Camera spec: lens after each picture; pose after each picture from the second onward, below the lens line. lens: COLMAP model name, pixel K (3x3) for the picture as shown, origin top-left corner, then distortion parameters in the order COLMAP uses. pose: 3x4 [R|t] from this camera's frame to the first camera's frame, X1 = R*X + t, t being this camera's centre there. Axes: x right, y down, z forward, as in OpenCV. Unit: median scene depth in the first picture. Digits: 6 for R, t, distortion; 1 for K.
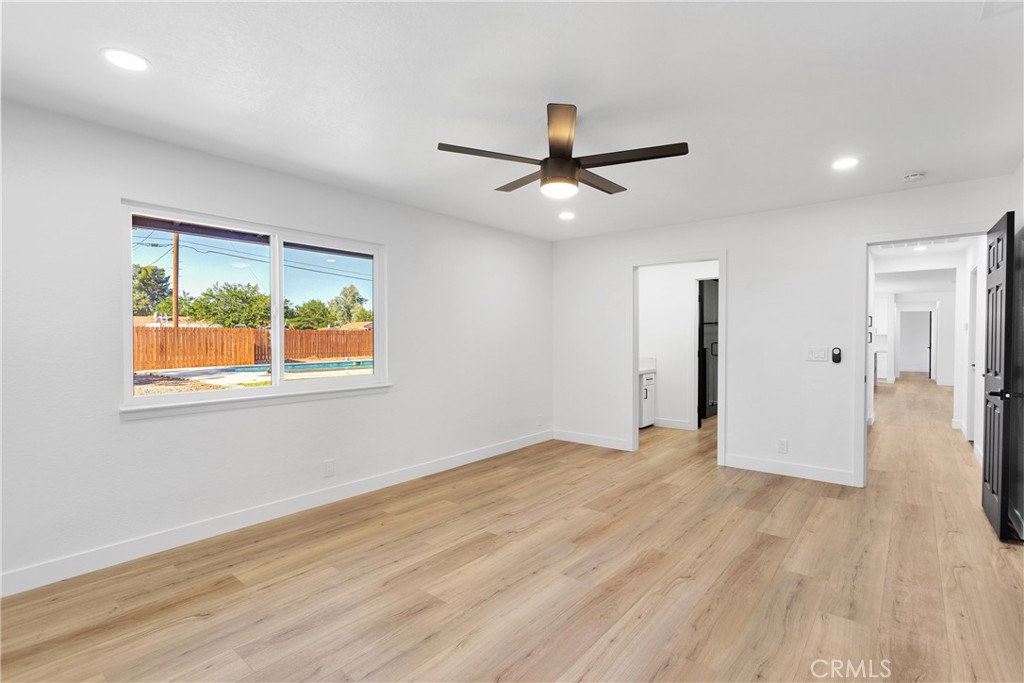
lens RADIAL K [[482.3, 0, 521.8], [0, 482.3, 344.9], [0, 0, 1]] dist [0.000584, -0.000207]
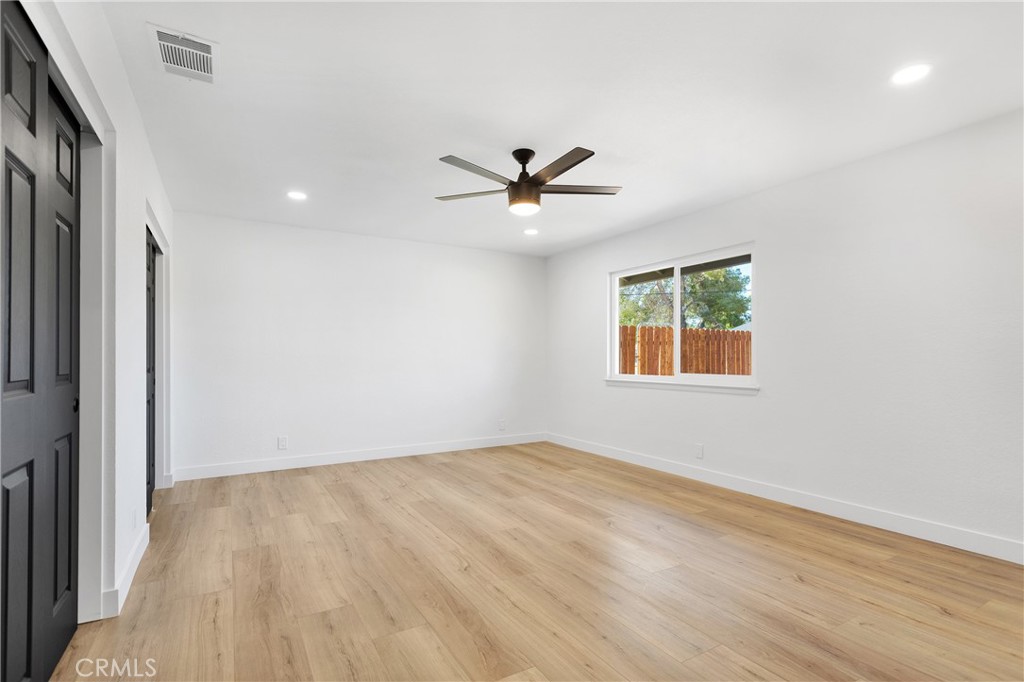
lens RADIAL K [[482.3, 0, 521.8], [0, 482.3, 344.4], [0, 0, 1]] dist [0.000584, -0.000207]
pose [[-0.334879, -0.026115, -0.941899, 1.058660], [-0.015019, 0.999637, -0.022376, 0.036933], [0.942141, 0.006653, -0.335150, 1.219577]]
